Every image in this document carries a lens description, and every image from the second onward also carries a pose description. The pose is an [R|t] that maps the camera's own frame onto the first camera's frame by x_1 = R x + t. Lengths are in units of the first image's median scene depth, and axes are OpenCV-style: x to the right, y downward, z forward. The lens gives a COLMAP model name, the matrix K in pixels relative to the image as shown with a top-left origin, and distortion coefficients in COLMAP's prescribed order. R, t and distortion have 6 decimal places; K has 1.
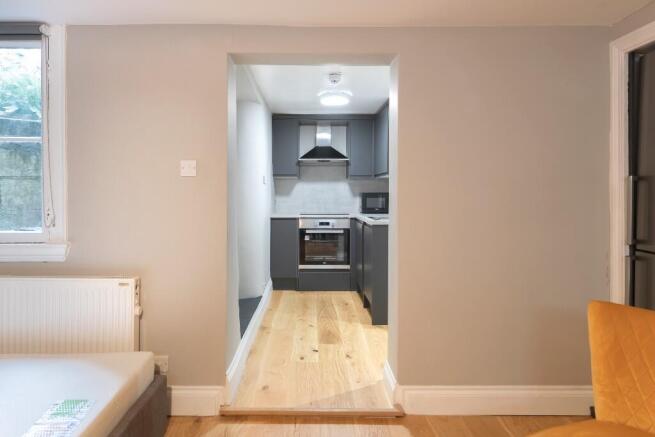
lens RADIAL K [[414.9, 0, 327.5], [0, 414.9, 218.5], [0, 0, 1]] dist [-0.000033, -0.000007]
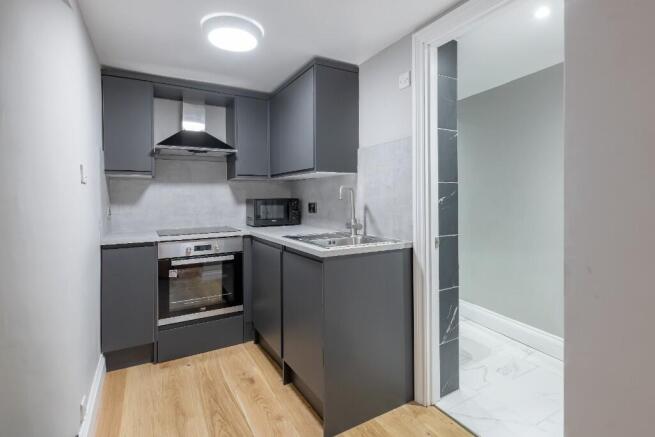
lens RADIAL K [[318.0, 0, 326.8], [0, 318.0, 202.2], [0, 0, 1]] dist [0.011919, -0.000176]
pose [[0.890522, -0.016900, 0.454626, -0.058480], [0.039339, 0.998427, -0.039942, -0.029618], [-0.453236, 0.053454, 0.889786, 0.460239]]
